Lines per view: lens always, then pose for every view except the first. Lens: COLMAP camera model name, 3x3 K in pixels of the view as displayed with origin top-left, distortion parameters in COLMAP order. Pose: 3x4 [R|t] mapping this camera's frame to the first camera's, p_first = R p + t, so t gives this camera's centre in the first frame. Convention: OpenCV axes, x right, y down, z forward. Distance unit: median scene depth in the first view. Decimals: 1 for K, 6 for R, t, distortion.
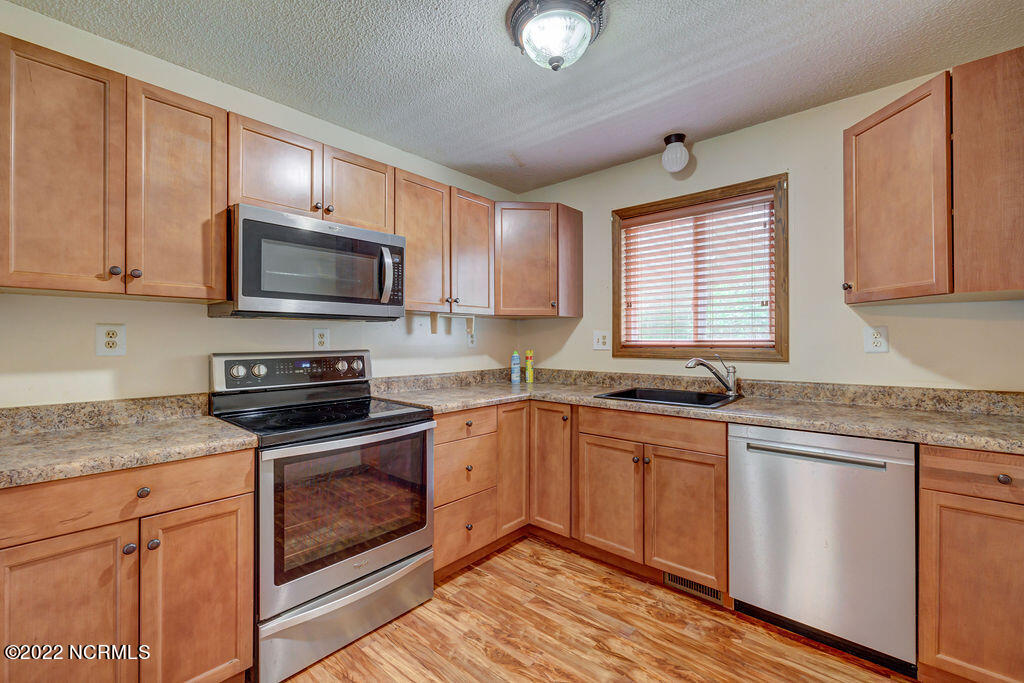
lens RADIAL K [[436.1, 0, 506.0], [0, 436.1, 338.1], [0, 0, 1]] dist [-0.008954, -0.000475]
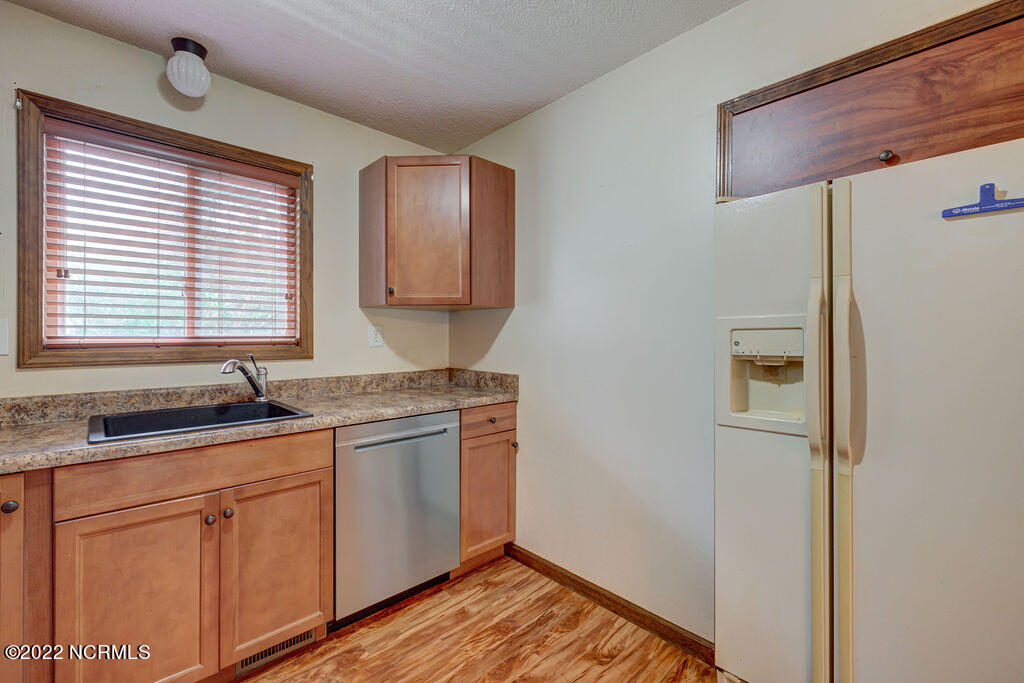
lens RADIAL K [[436.1, 0, 506.0], [0, 436.1, 338.1], [0, 0, 1]] dist [-0.008954, -0.000475]
pose [[0.066658, 0.000711, 0.997776, -0.317099], [-0.002549, 0.999997, -0.000542, 0.008633], [-0.997773, -0.002507, 0.066660, 0.521027]]
